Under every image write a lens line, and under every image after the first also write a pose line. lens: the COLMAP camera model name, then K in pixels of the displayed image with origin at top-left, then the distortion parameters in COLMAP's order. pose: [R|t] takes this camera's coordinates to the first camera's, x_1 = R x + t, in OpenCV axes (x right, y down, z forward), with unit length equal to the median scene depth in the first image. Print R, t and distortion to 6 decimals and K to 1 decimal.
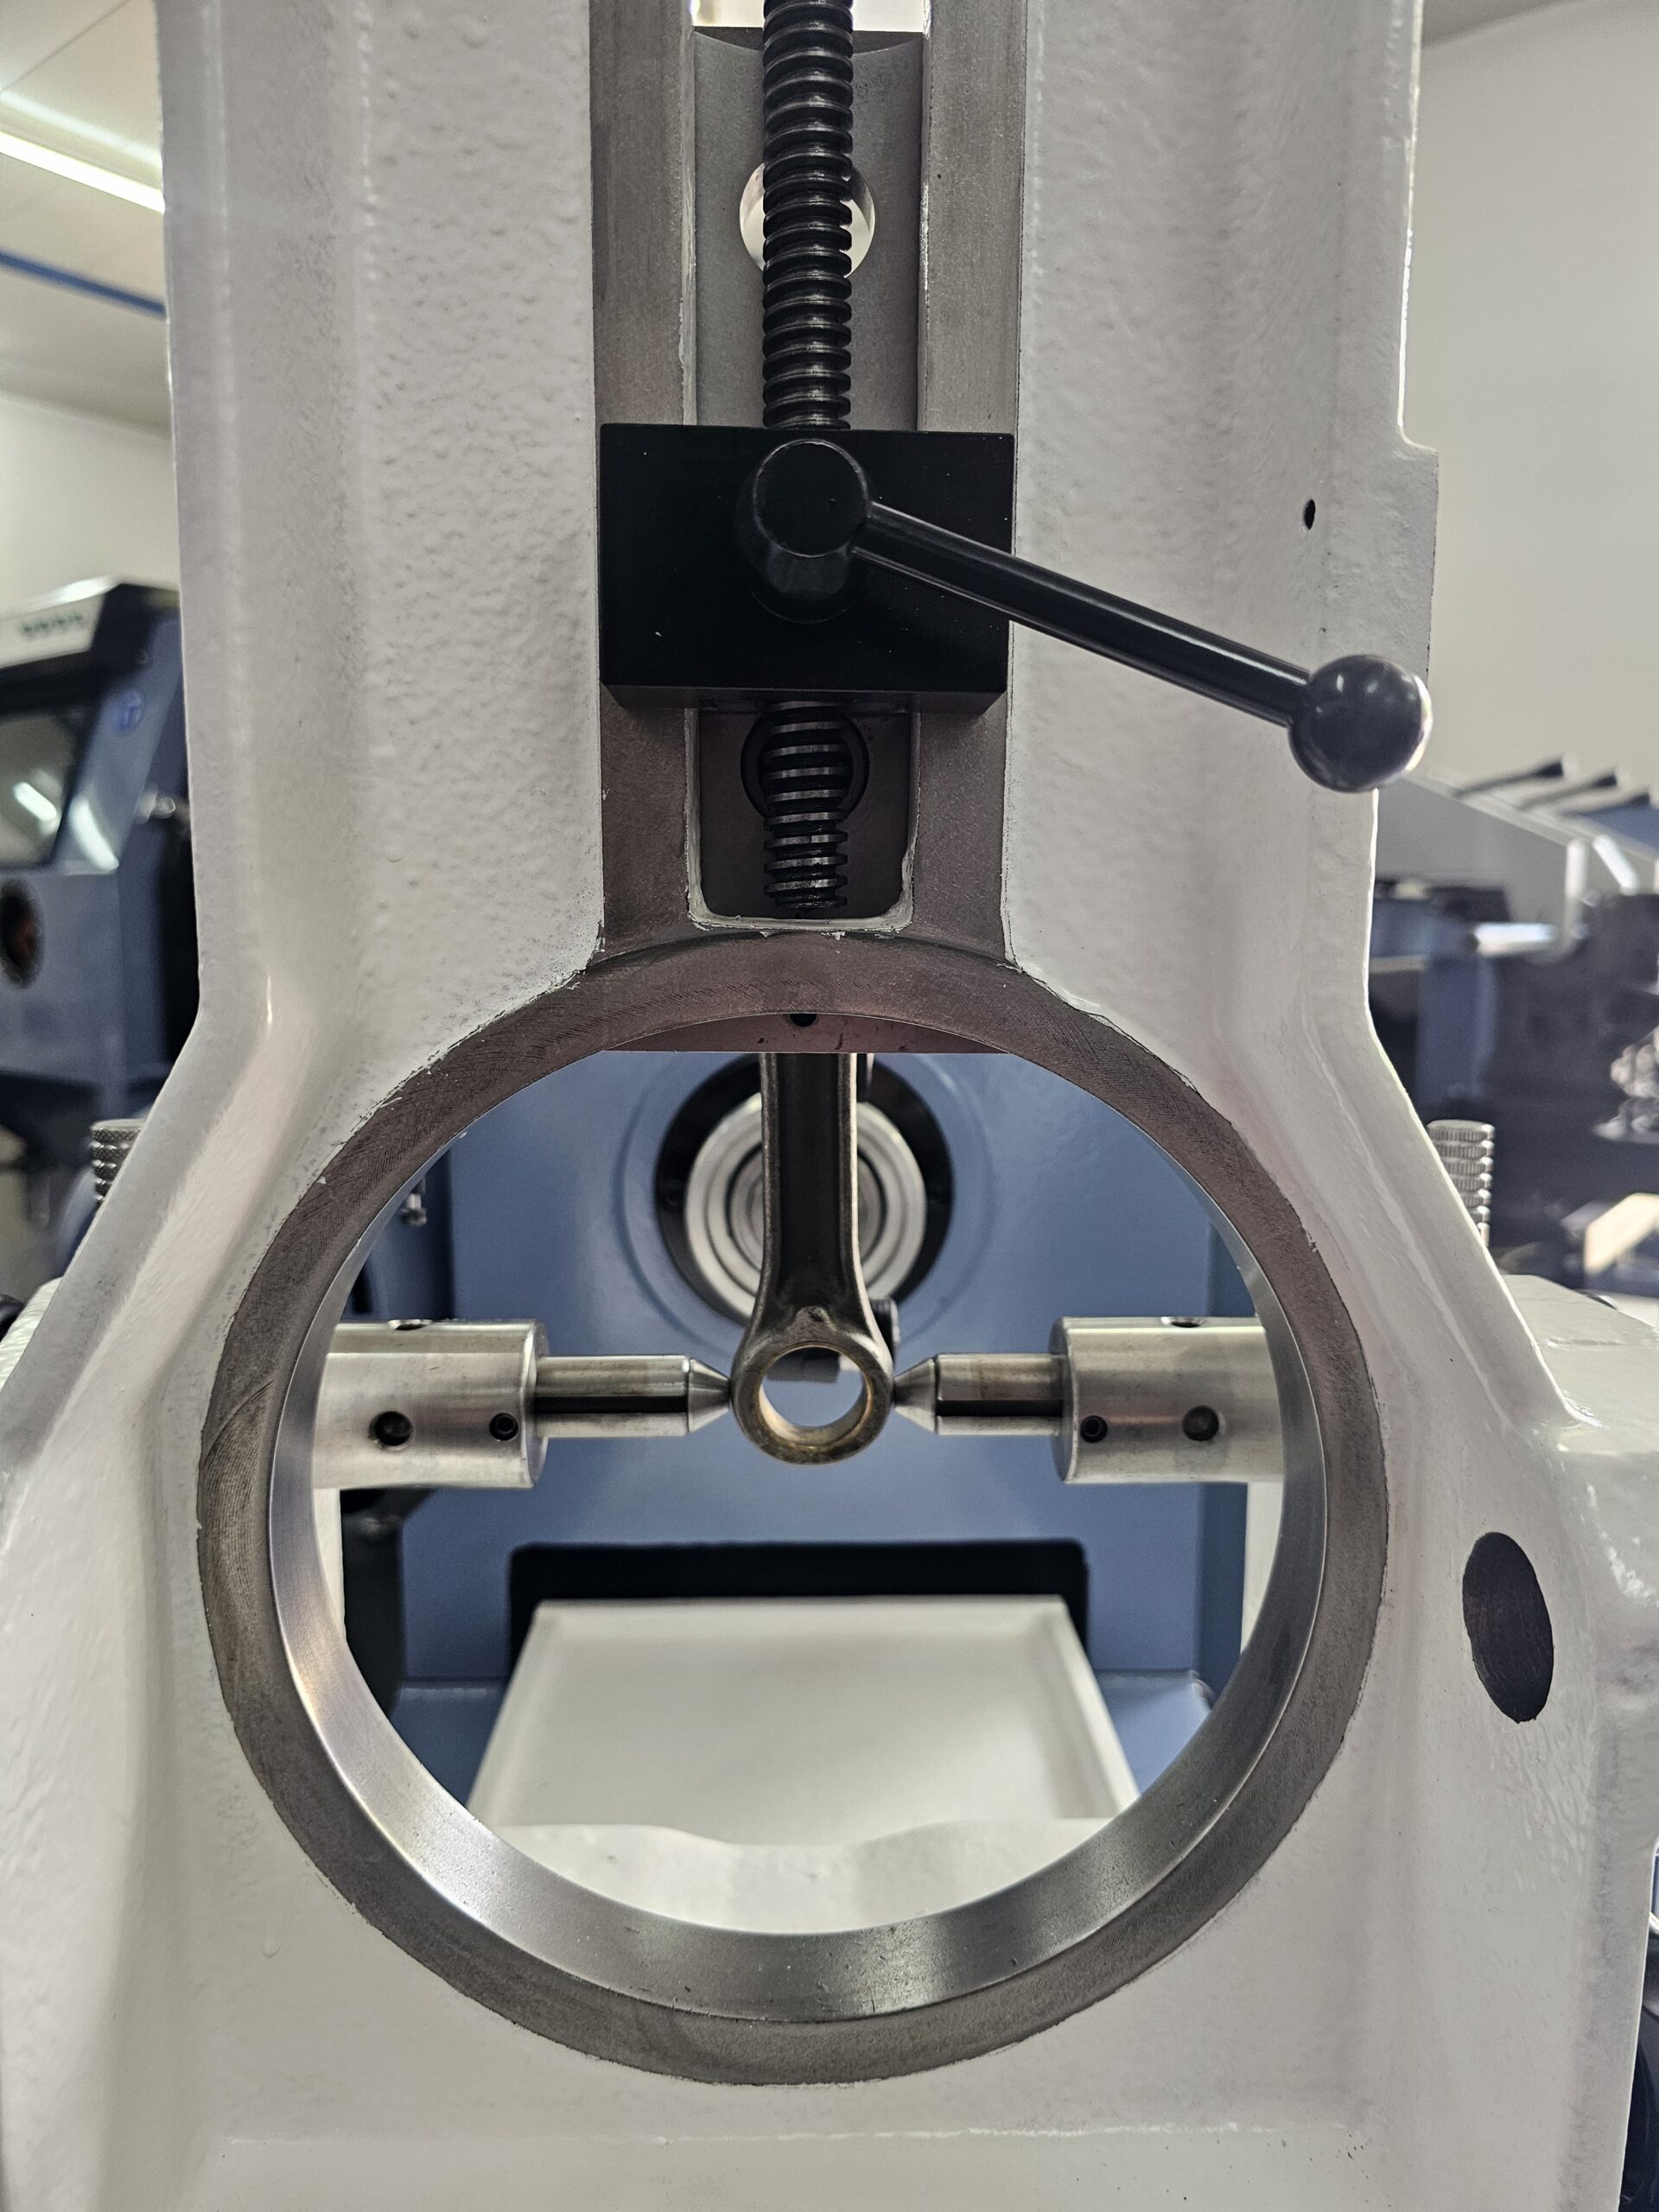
lens RADIAL K [[1545.8, 0, 835.6], [0, 1545.8, 1107.5], [0, 0, 1]] dist [0.020238, -0.037779]
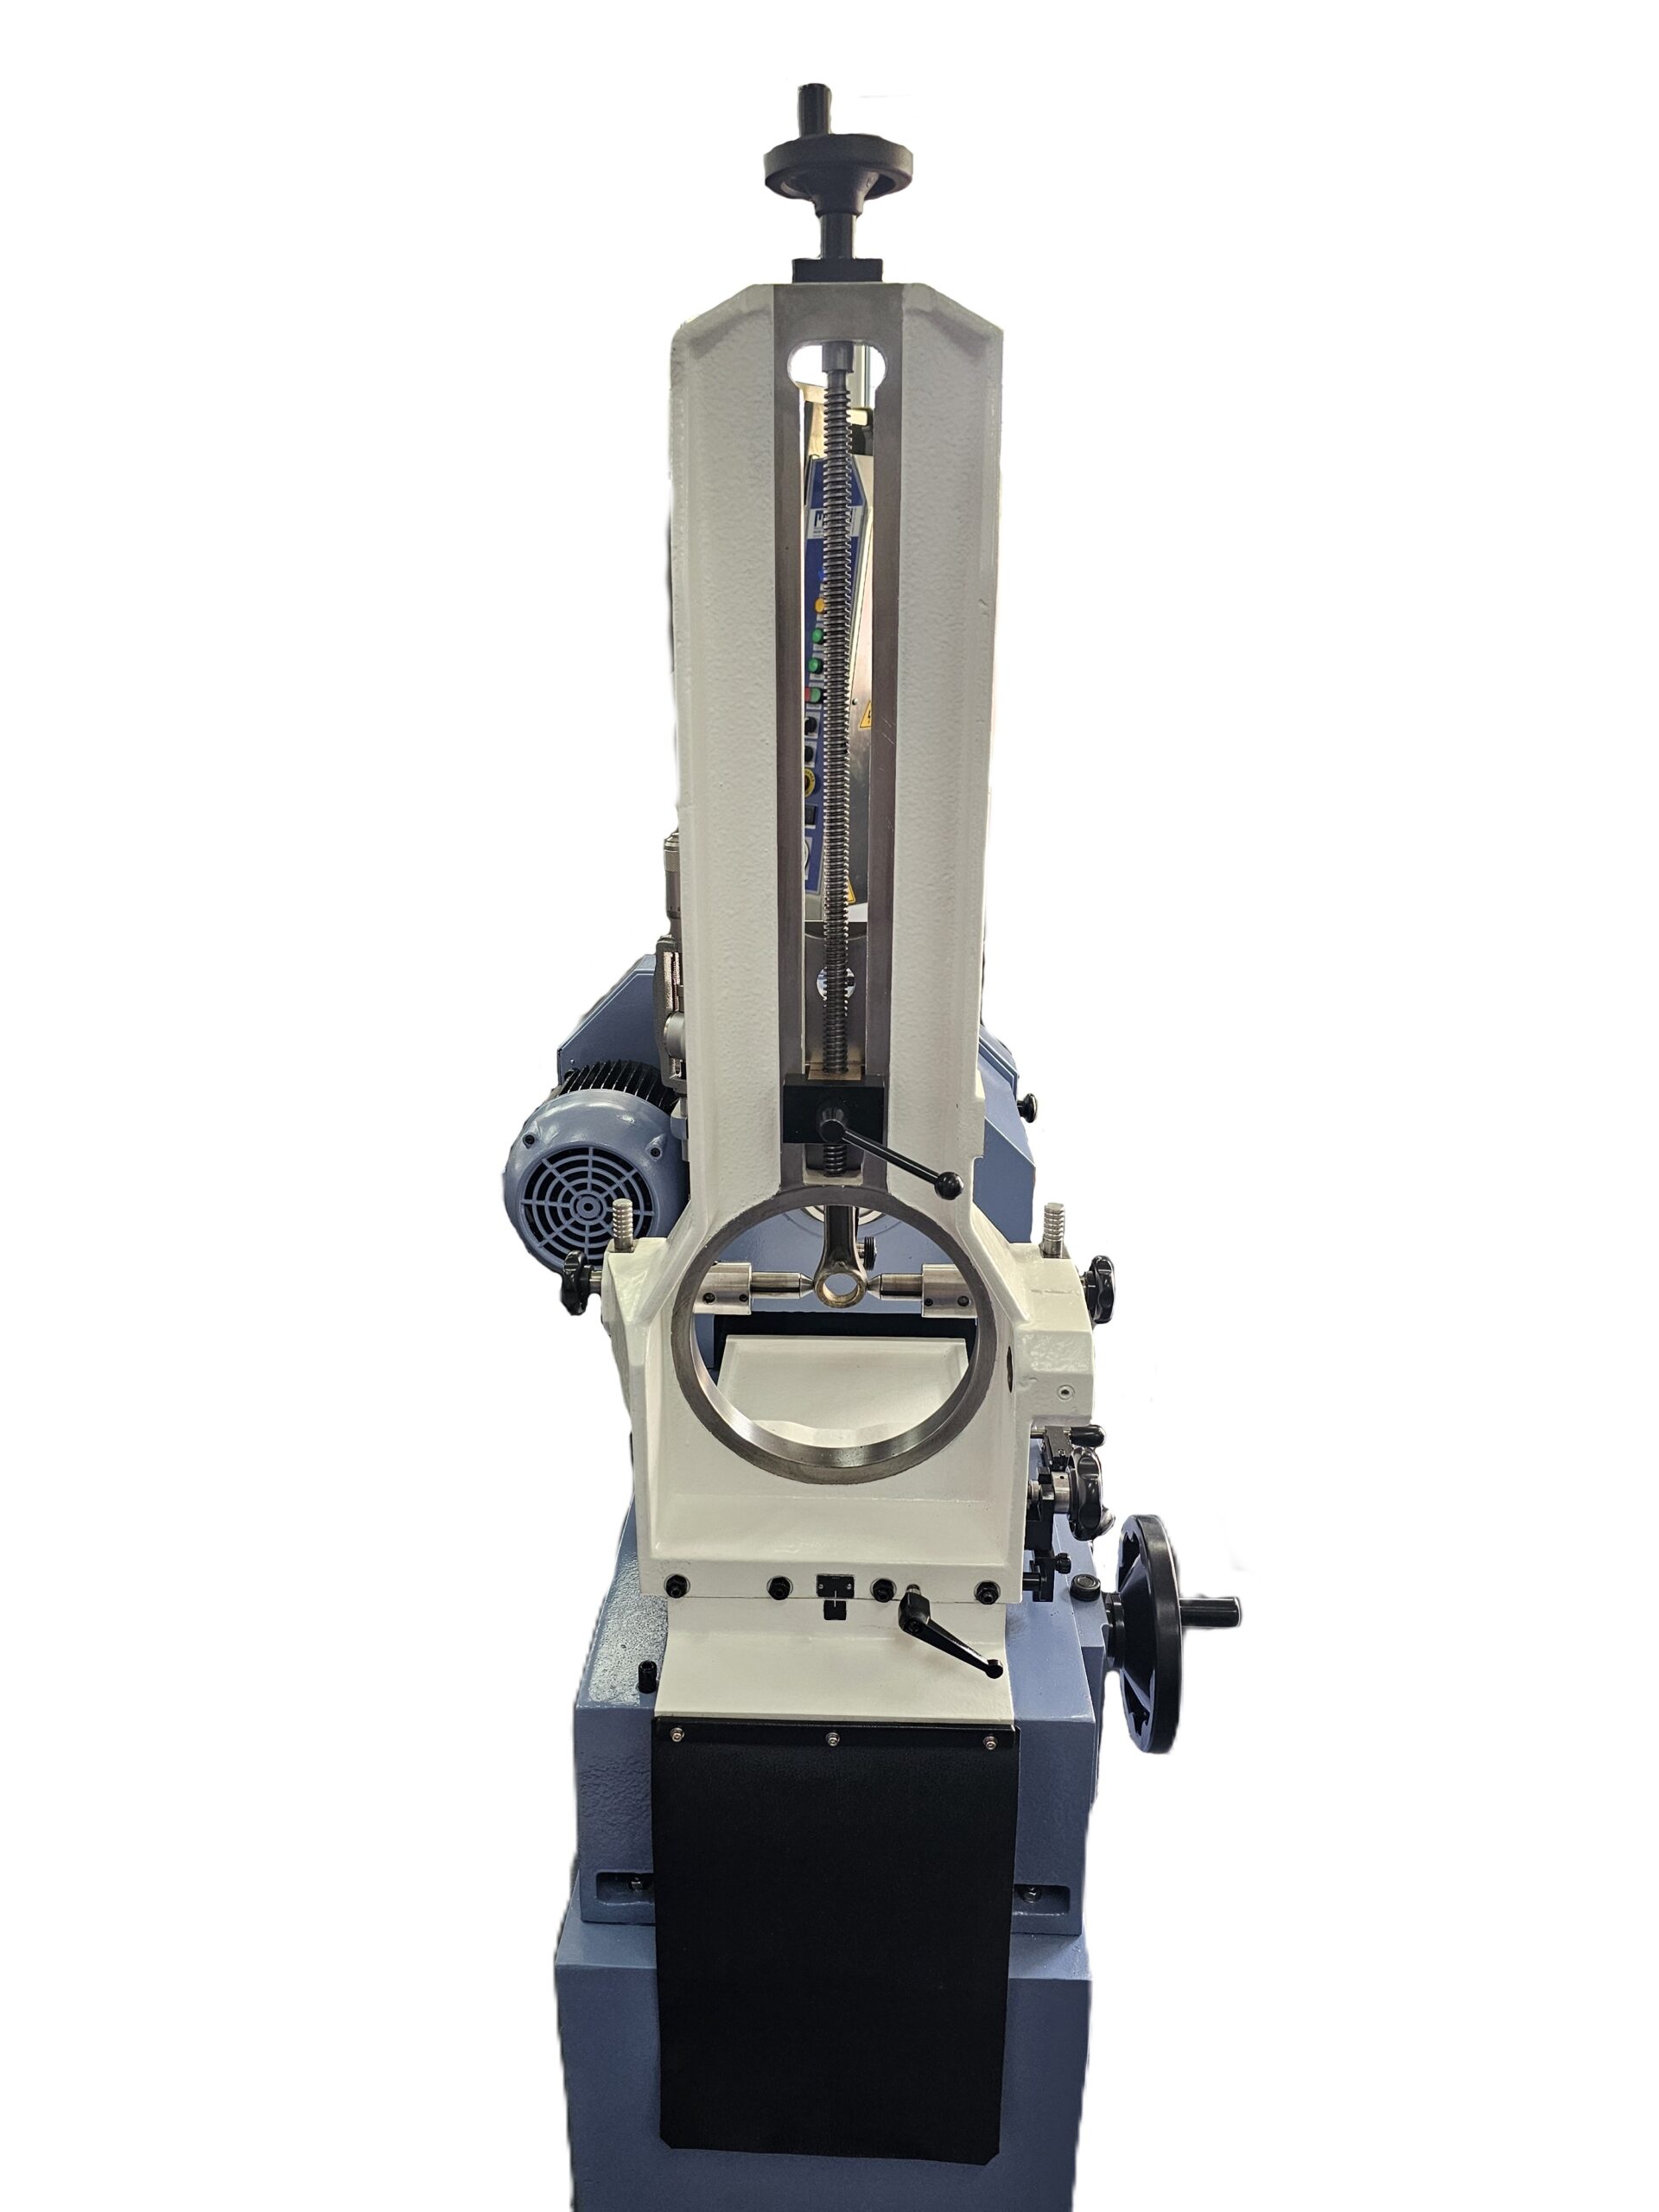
lens RADIAL K [[1545.8, 0, 823.4], [0, 1545.8, 1101.4], [0, 0, 1]] dist [0.020238, -0.037779]
pose [[0.997995, 0.018062, -0.060663, 0.183371], [-0.006295, 0.981992, 0.188820, -1.054309], [0.062981, -0.188059, 0.980136, -2.711754]]
